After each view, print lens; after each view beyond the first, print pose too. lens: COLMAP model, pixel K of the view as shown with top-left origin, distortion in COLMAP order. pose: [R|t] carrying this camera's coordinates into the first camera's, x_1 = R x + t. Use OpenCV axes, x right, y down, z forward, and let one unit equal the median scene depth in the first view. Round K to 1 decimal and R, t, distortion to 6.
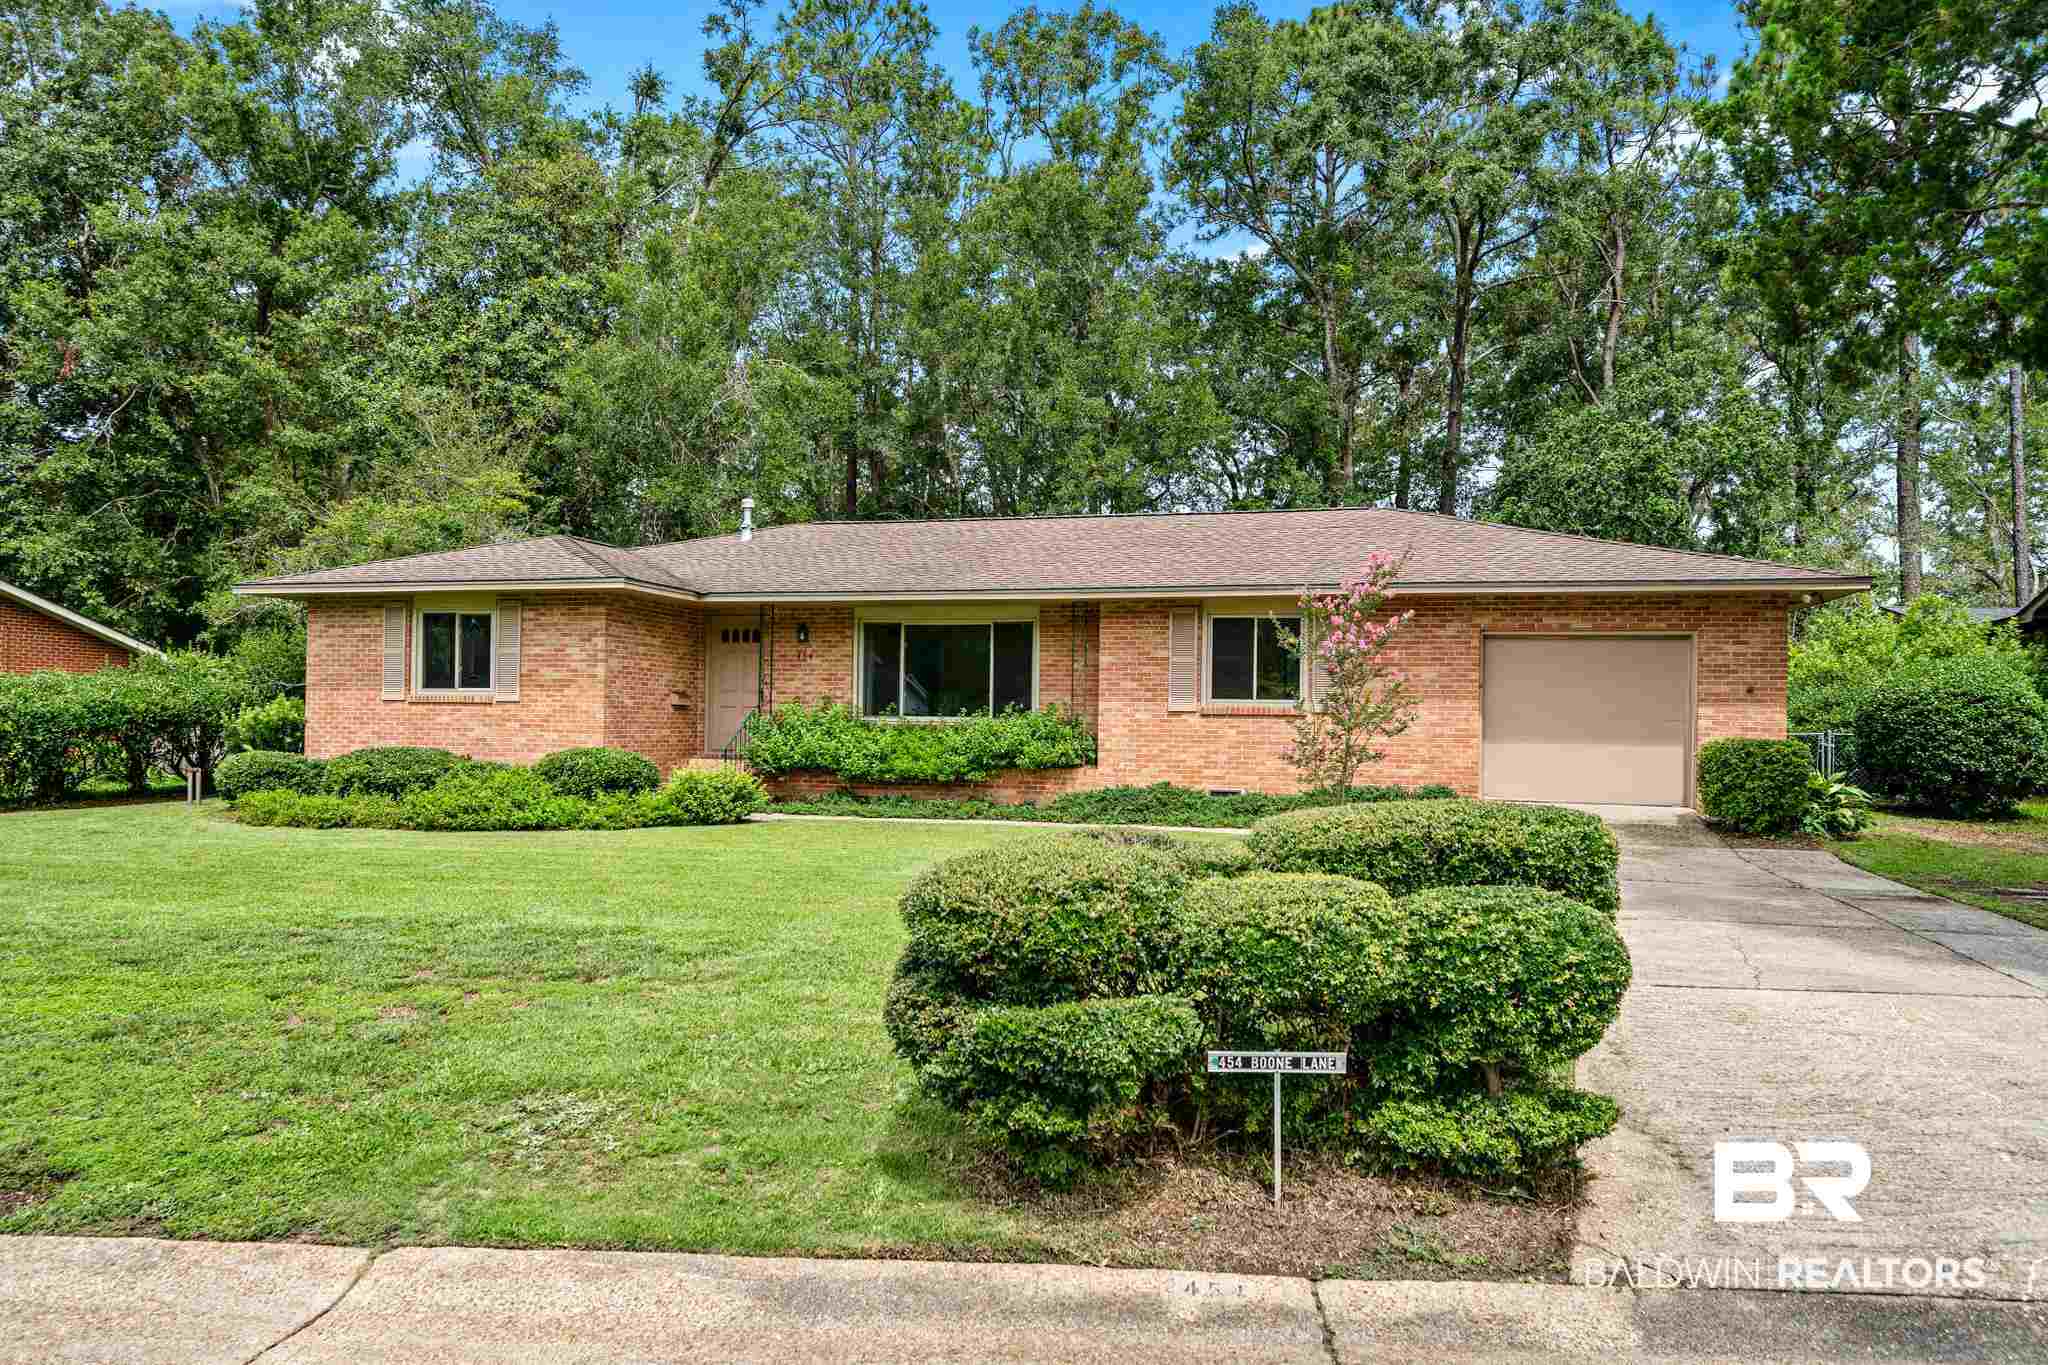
lens RADIAL K [[1329.6, 0, 1027.9], [0, 1329.6, 728.4], [0, 0, 1]] dist [0.001099, -0.001687]
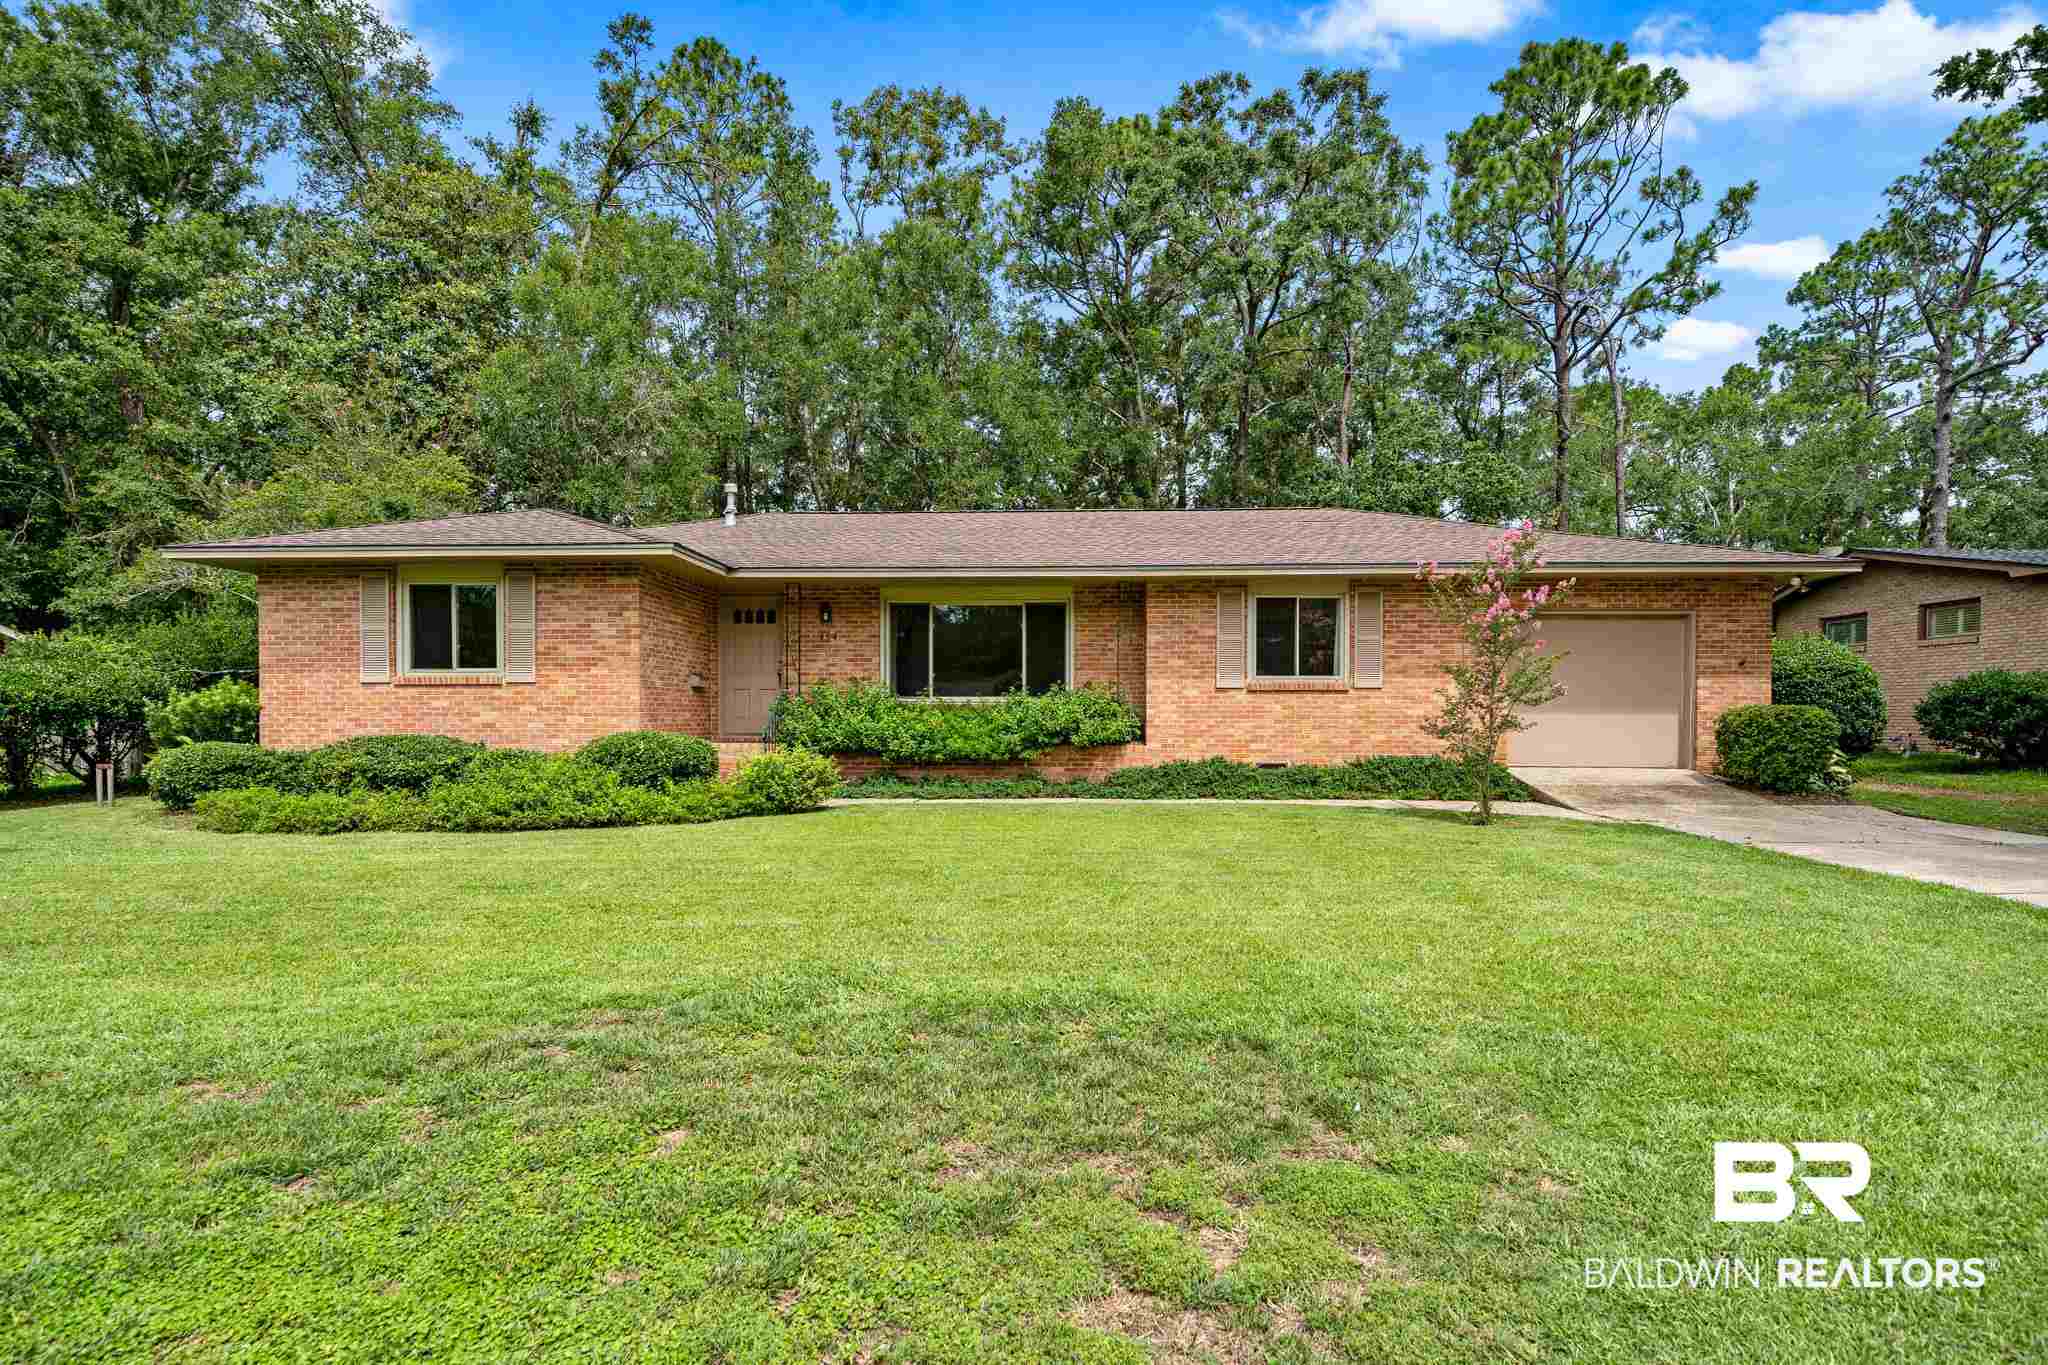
lens RADIAL K [[1019.8, 0, 1017.8], [0, 1019.8, 742.4], [0, 0, 1]] dist [0.000922, 0.000441]
pose [[0.977221, -0.018209, 0.211441, -0.196059], [0.013082, 0.999586, 0.025622, 0.006549], [-0.211821, -0.022272, 0.977055, 0.235518]]
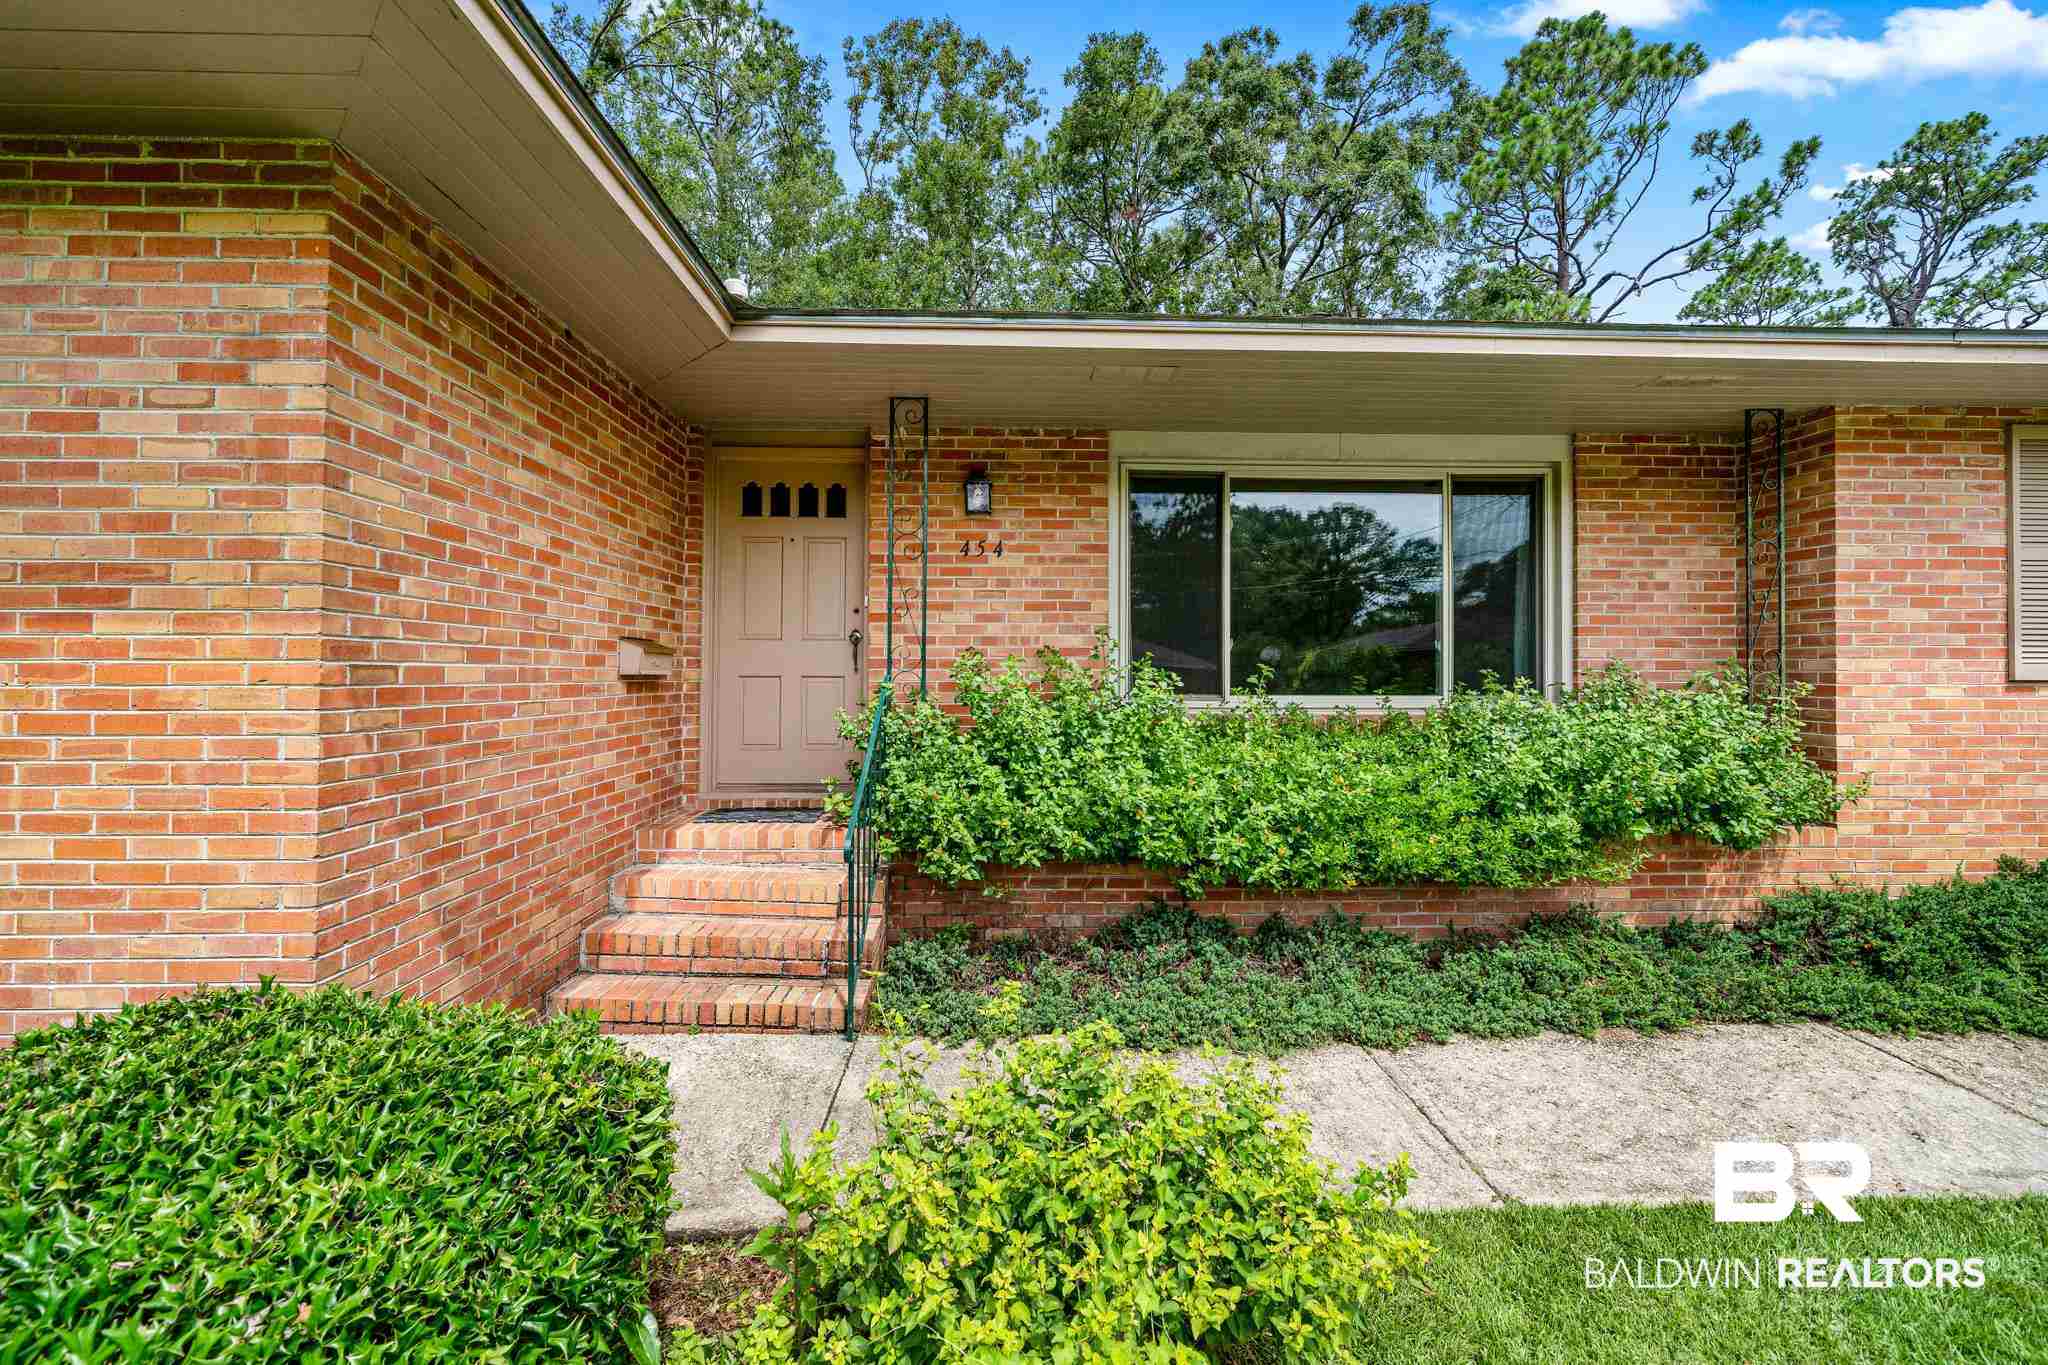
lens RADIAL K [[810.1, 0, 1025.5], [0, 810.1, 661.7], [0, 0, 1]] dist [-0.001425, -0.000119]
pose [[0.957003, -0.008278, 0.289960, -0.231051], [0.012352, 0.999849, -0.012222, -0.017700], [-0.289815, 0.015278, 0.956961, 0.781411]]
